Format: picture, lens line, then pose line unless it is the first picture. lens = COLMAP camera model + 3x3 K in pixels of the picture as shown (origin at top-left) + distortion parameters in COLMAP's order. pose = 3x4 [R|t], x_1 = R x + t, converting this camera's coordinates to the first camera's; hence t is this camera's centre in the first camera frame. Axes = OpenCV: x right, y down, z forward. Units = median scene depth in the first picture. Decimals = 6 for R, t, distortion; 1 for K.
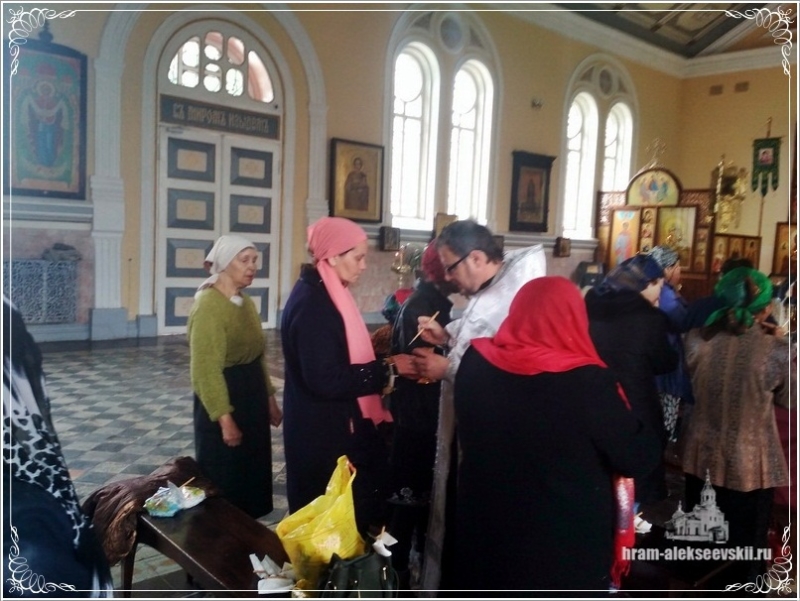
lens RADIAL K [[701.7, 0, 400.0], [0, 701.7, 300.5], [0, 0, 1]] dist [0.106998, -0.211064]
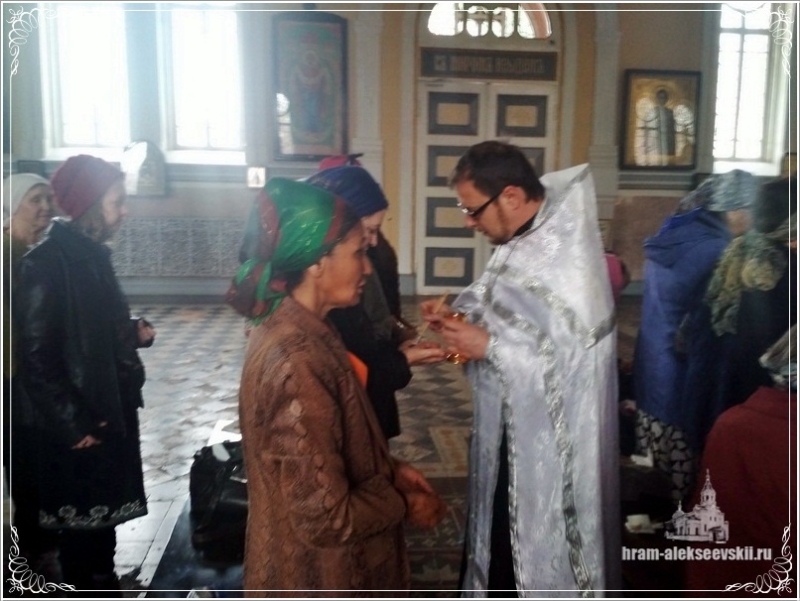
lens RADIAL K [[701.7, 0, 400.0], [0, 701.7, 300.5], [0, 0, 1]] dist [0.106998, -0.211064]
pose [[0.826254, 0.047764, -0.561268, 0.194641], [-0.021196, 0.998329, 0.053754, 0.003344], [0.562898, -0.032518, 0.825886, 0.168950]]
